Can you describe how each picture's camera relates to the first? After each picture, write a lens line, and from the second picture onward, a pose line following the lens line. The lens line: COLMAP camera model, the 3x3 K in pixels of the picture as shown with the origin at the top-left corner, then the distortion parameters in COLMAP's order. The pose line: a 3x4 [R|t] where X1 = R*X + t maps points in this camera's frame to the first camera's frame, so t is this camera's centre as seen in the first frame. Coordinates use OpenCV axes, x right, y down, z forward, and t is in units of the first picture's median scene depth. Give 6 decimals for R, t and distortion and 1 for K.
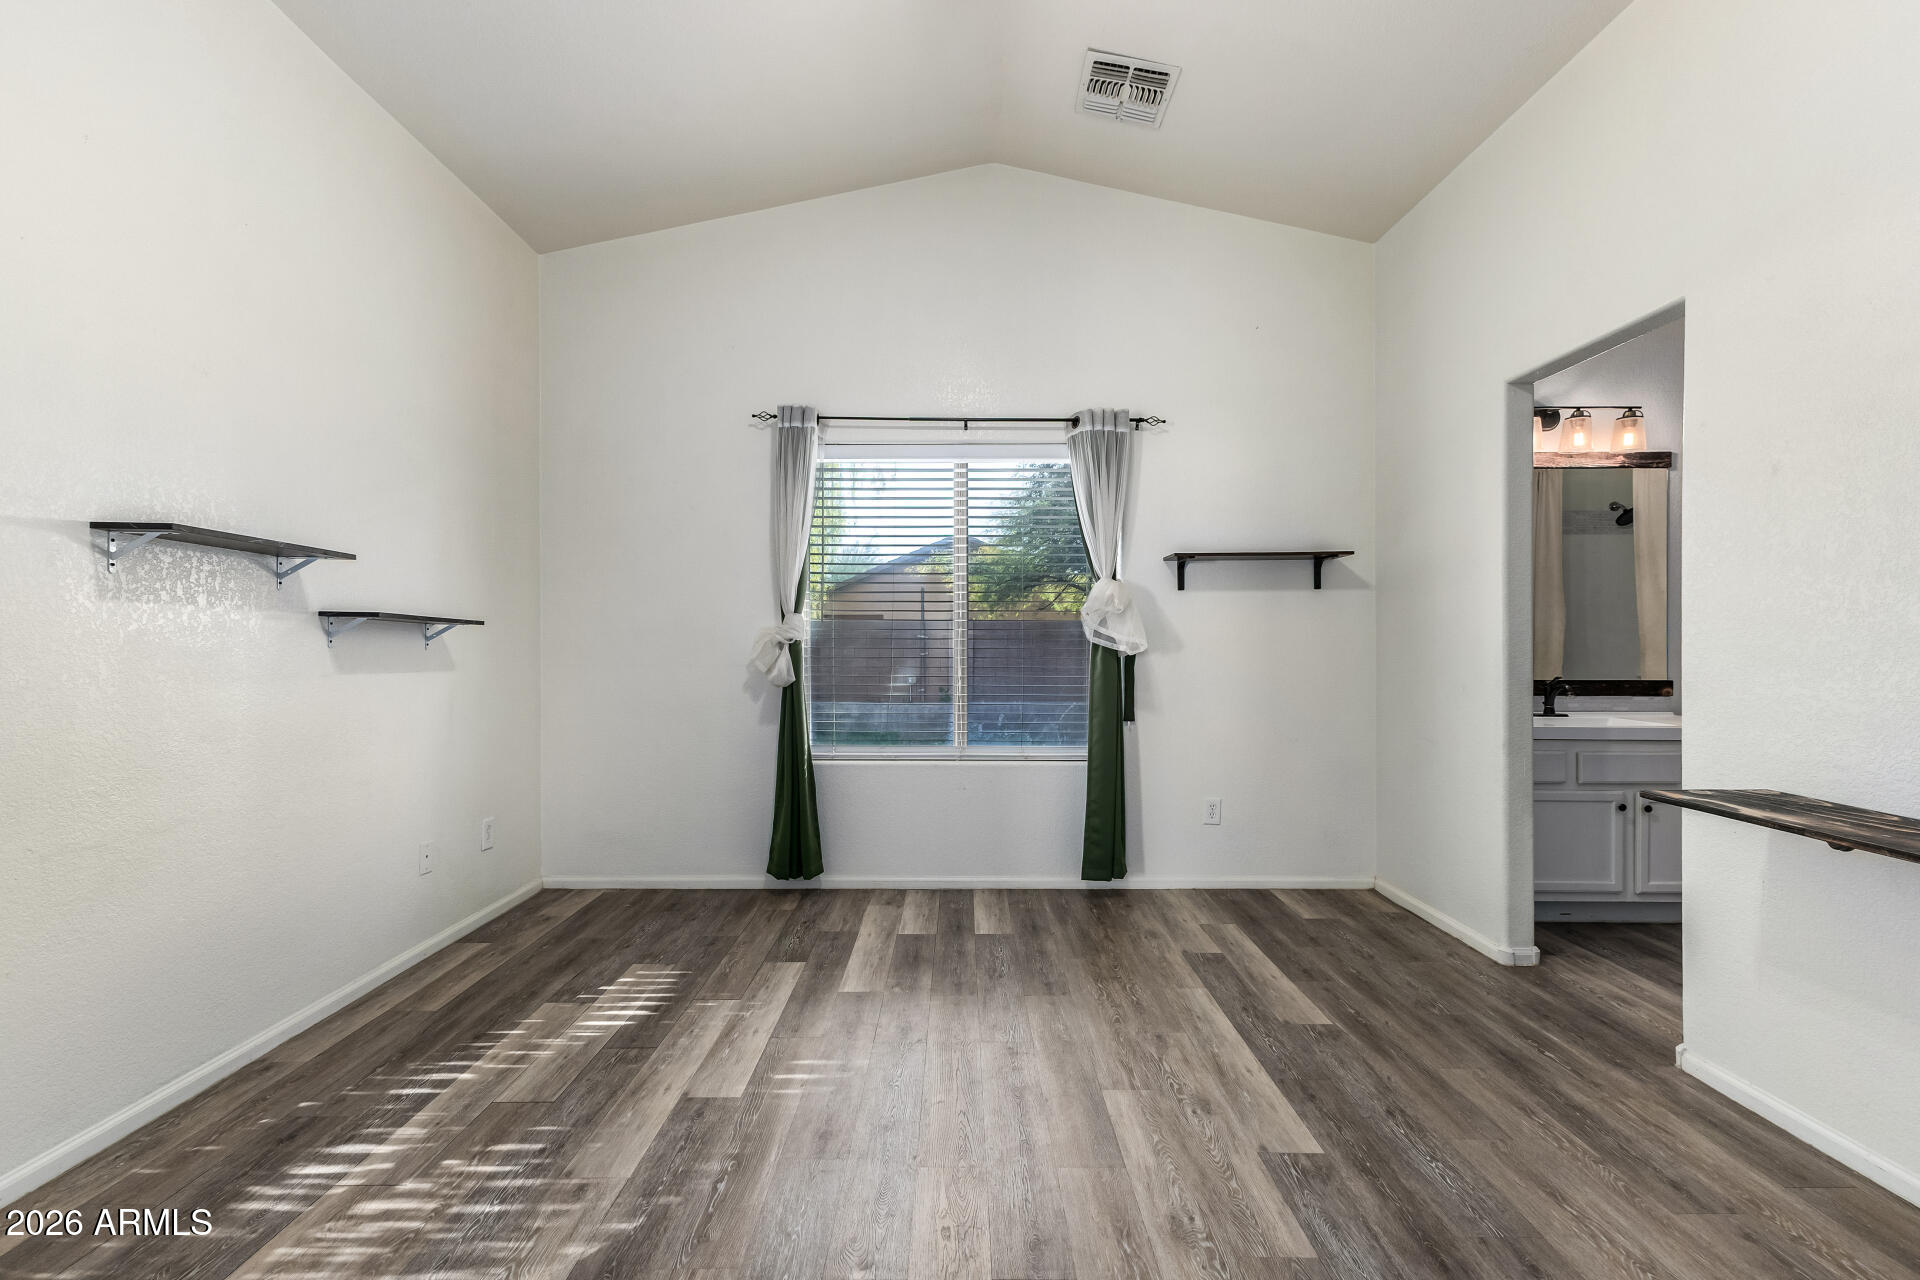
lens RADIAL K [[842.7, 0, 954.7], [0, 842.7, 641.1], [0, 0, 1]] dist [0.011604, -0.003054]
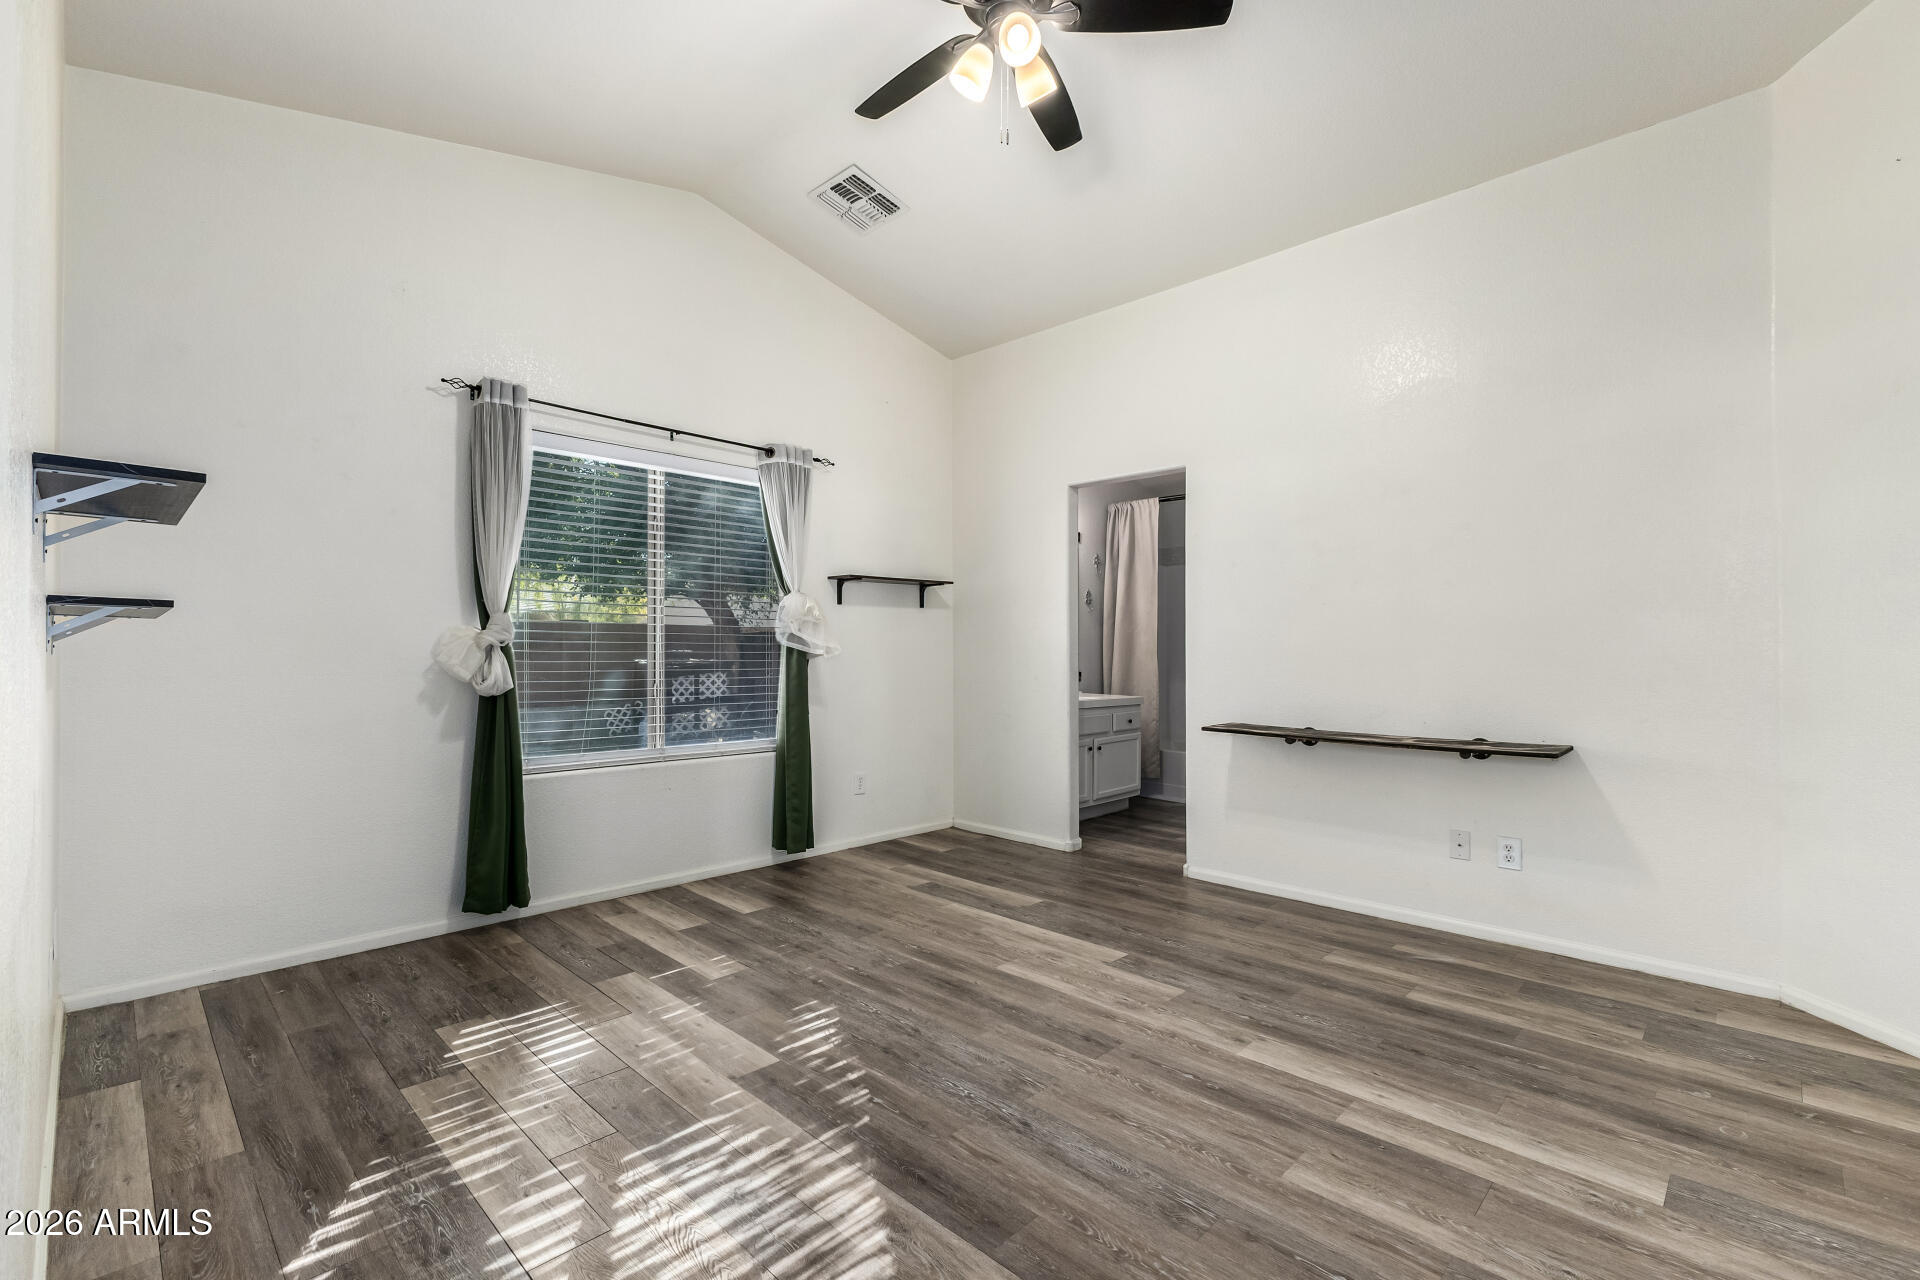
lens RADIAL K [[842.7, 0, 948.0], [0, 842.7, 631.0], [0, 0, 1]] dist [0.011604, -0.003054]
pose [[0.703671, 0.017508, 0.710310, -0.591148], [-0.008653, 0.999833, -0.016071, -0.004259], [-0.710473, 0.005162, 0.703706, 0.041774]]
